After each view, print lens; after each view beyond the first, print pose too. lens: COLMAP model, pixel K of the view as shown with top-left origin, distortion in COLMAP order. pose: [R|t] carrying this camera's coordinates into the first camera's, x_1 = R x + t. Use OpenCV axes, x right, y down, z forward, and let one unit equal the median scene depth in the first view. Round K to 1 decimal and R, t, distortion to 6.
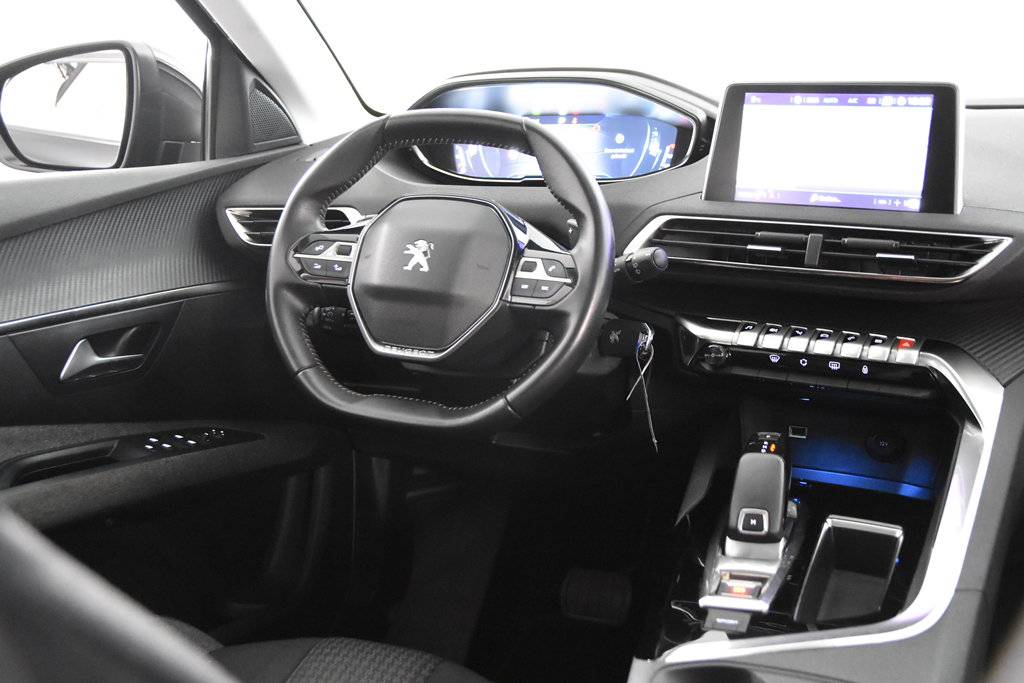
lens RADIAL K [[1065.2, 0, 510.3], [0, 1065.2, 343.0], [0, 0, 1]] dist [0.007391, 0.000000]
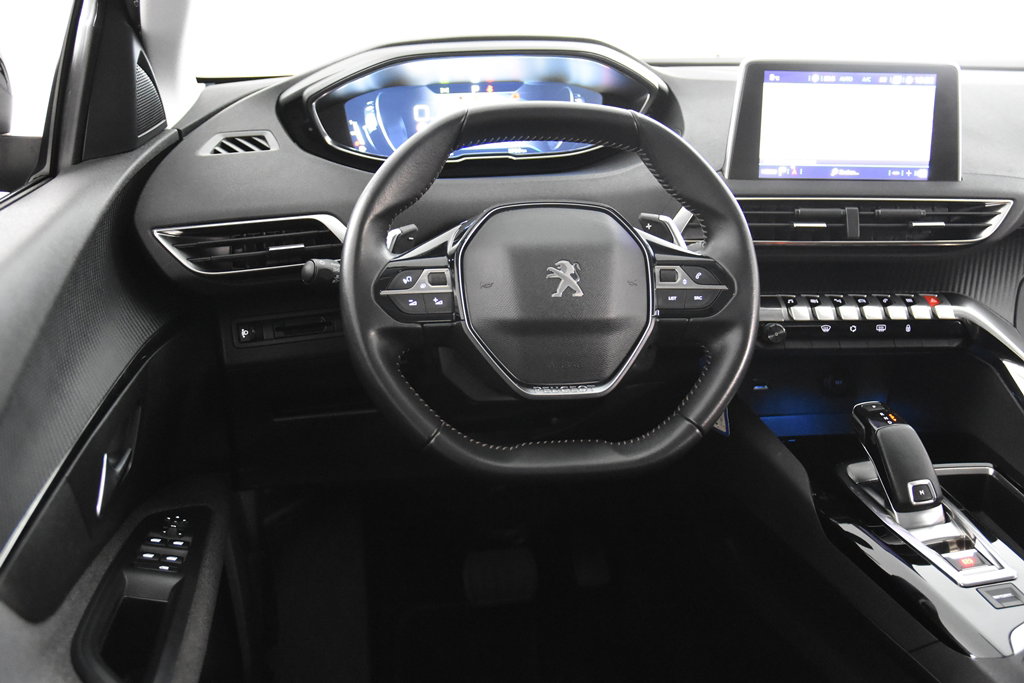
lens RADIAL K [[1065.2, 0, 513.6], [0, 1065.2, 320.9], [0, 0, 1]] dist [0.007391, 0.000000]
pose [[0.835630, -0.153264, 0.527478, -0.570767], [0.112397, 0.987676, 0.108921, -0.143958], [-0.537671, -0.031730, 0.842558, 0.282377]]
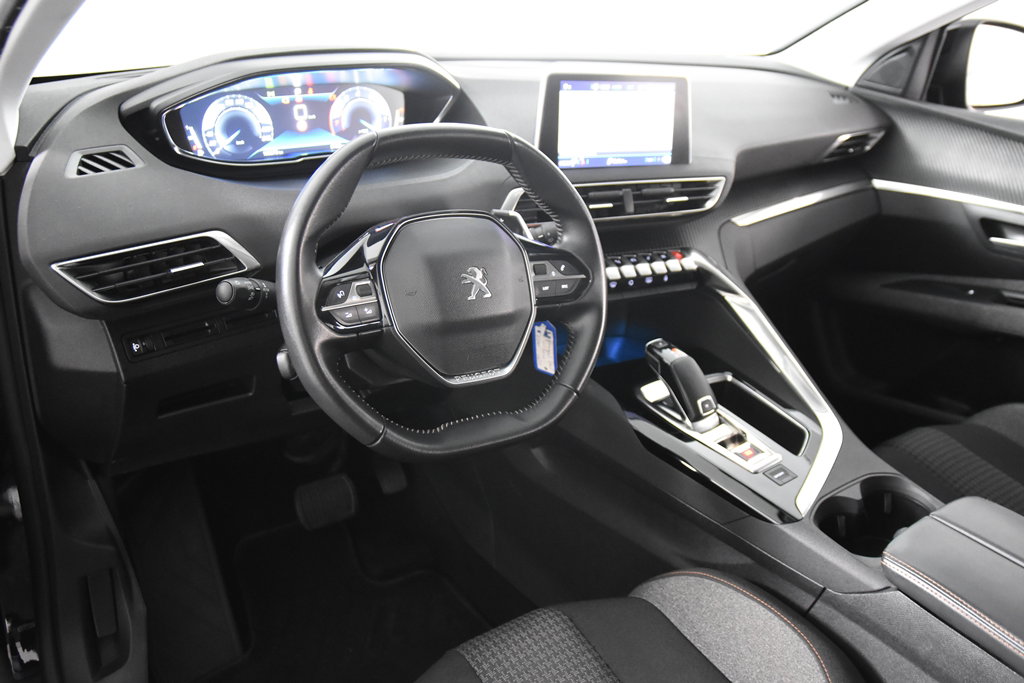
lens RADIAL K [[847.1, 0, 506.4], [0, 847.1, 331.1], [0, 0, 1]] dist [-0.072173, 0.008343]
pose [[0.547349, -0.307634, 0.778313, -0.691963], [0.126621, 0.949725, 0.286340, -0.258294], [-0.827270, -0.058177, 0.558784, 0.512128]]
